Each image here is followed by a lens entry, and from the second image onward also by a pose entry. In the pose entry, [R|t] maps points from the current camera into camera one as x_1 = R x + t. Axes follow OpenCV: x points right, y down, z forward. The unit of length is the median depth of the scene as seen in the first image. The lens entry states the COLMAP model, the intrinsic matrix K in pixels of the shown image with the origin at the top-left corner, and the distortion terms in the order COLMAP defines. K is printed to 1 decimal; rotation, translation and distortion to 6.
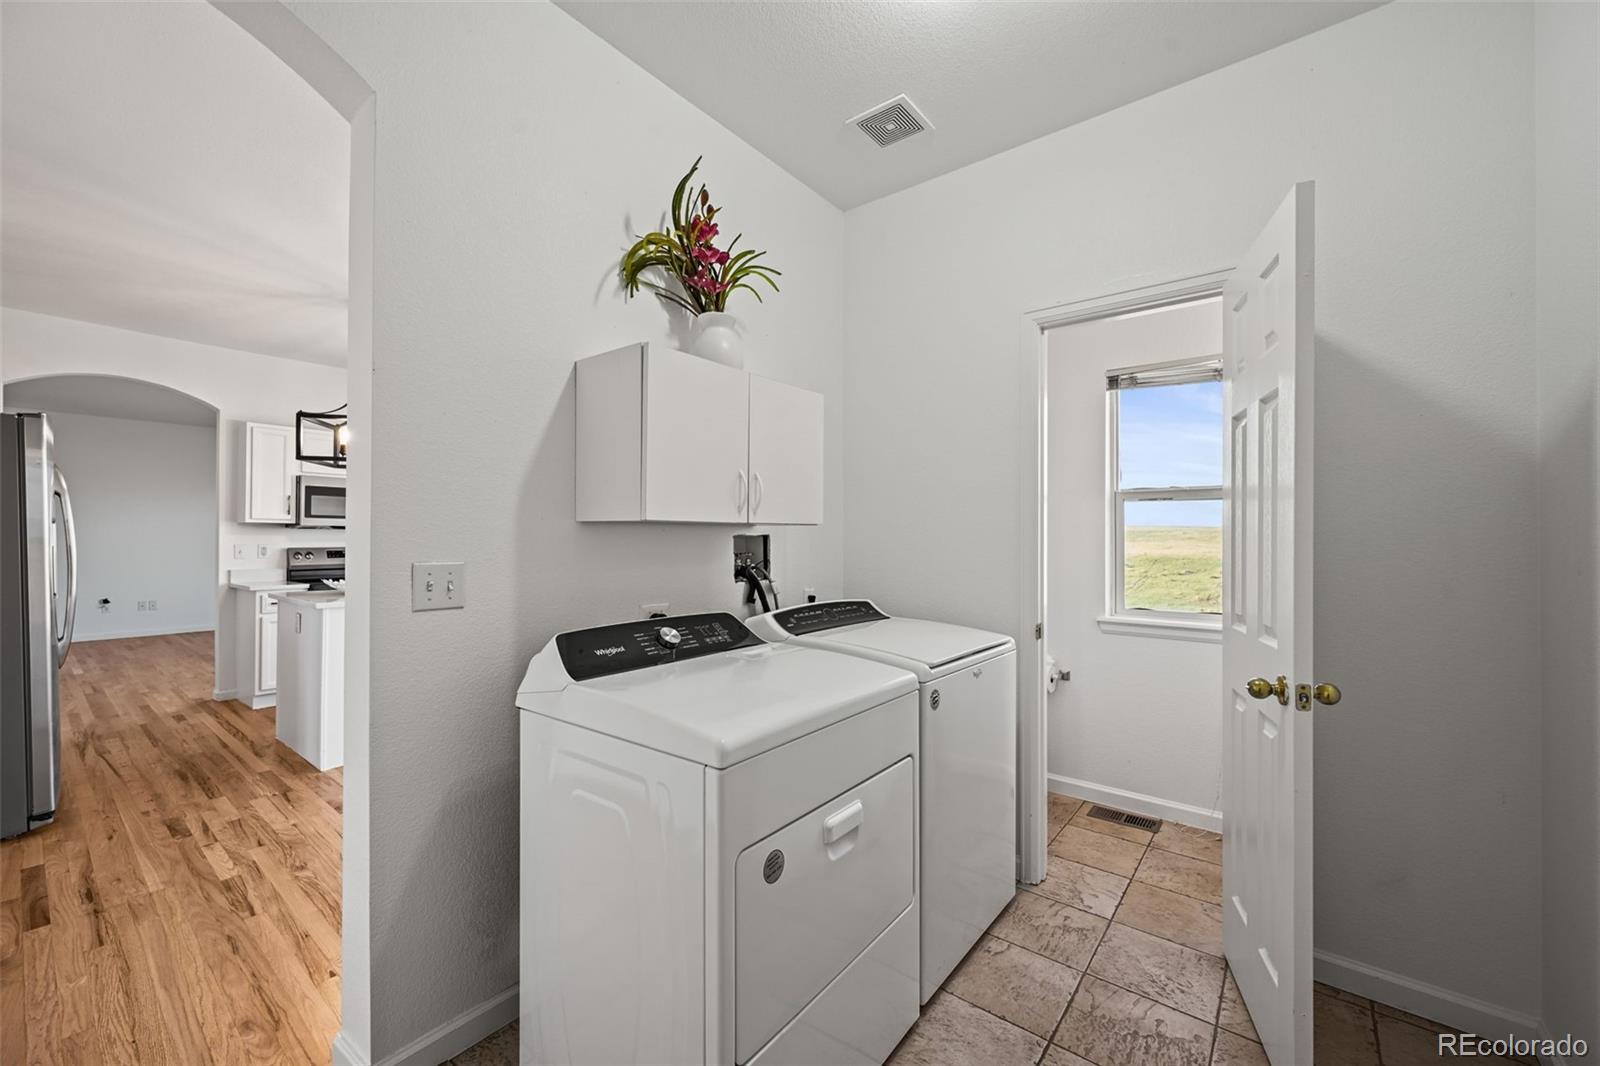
lens RADIAL K [[629.2, 0, 799.5], [0, 629.2, 538.5], [0, 0, 1]] dist [-0.000976, 0.000051]
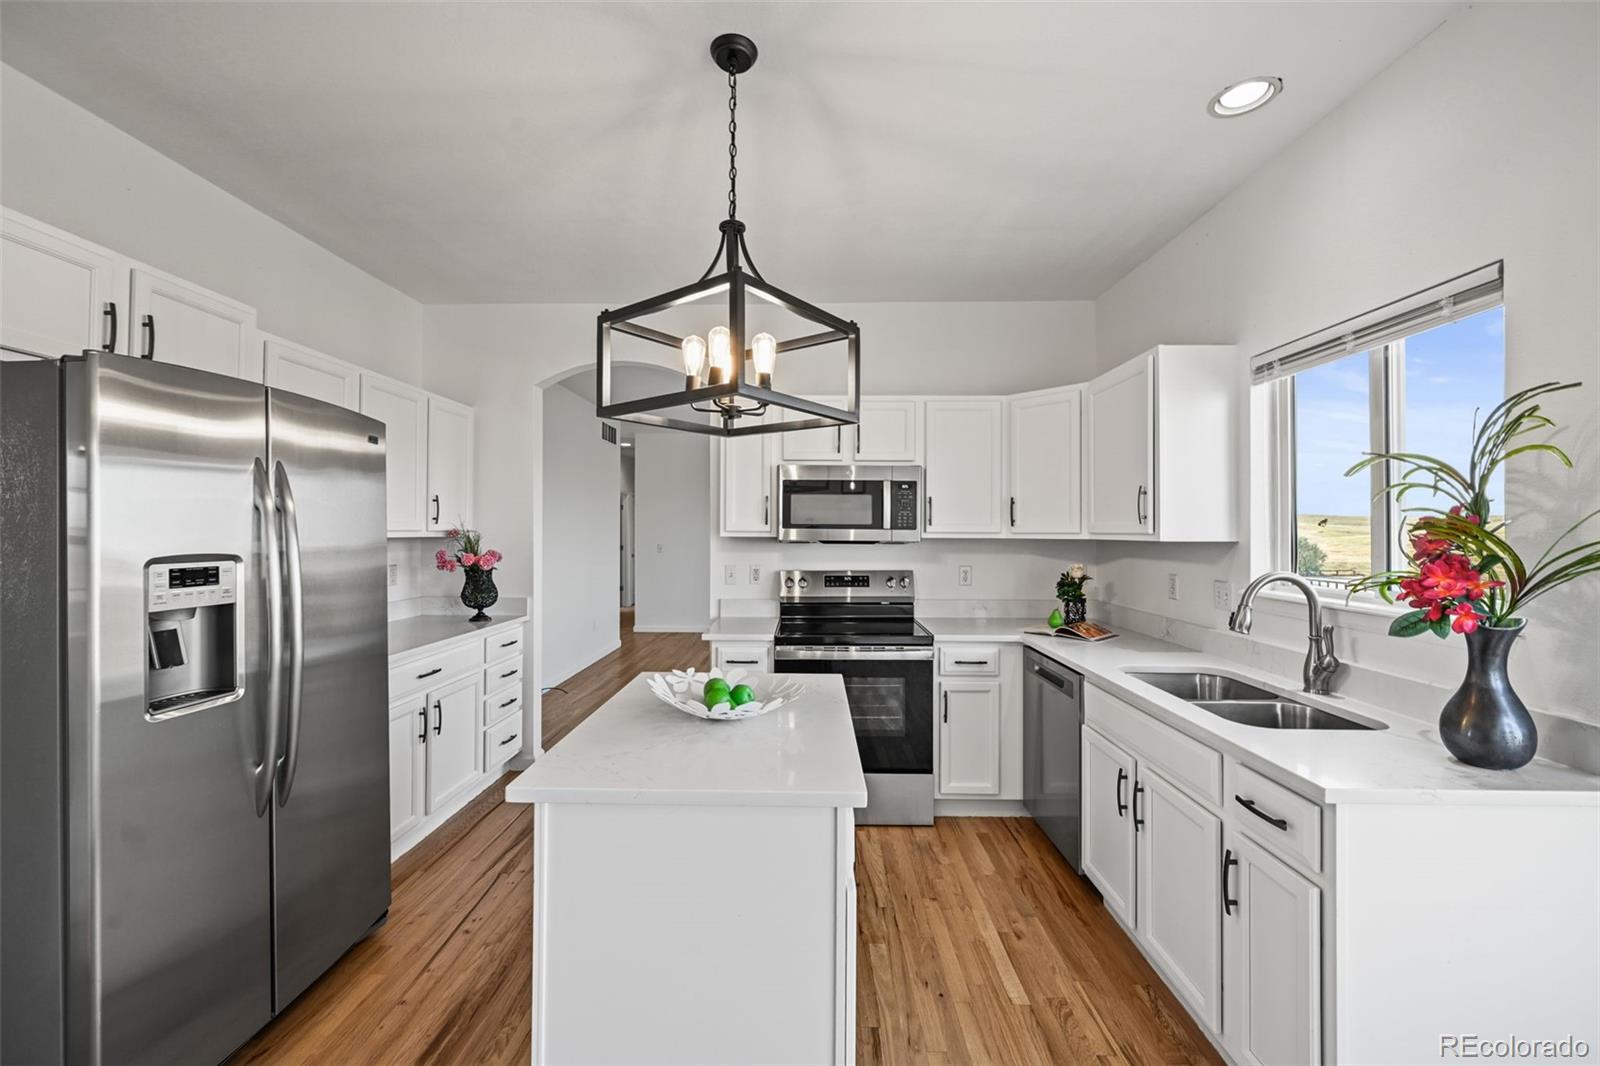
lens RADIAL K [[632.1, 0, 804.9], [0, 632.1, 524.9], [0, 0, 1]] dist [0.001909, 0.000151]
pose [[0.612276, -0.006332, -0.790618, -0.247120], [-0.000715, 0.999963, -0.008562, -0.031164], [0.790643, 0.005808, 0.612249, 0.609405]]
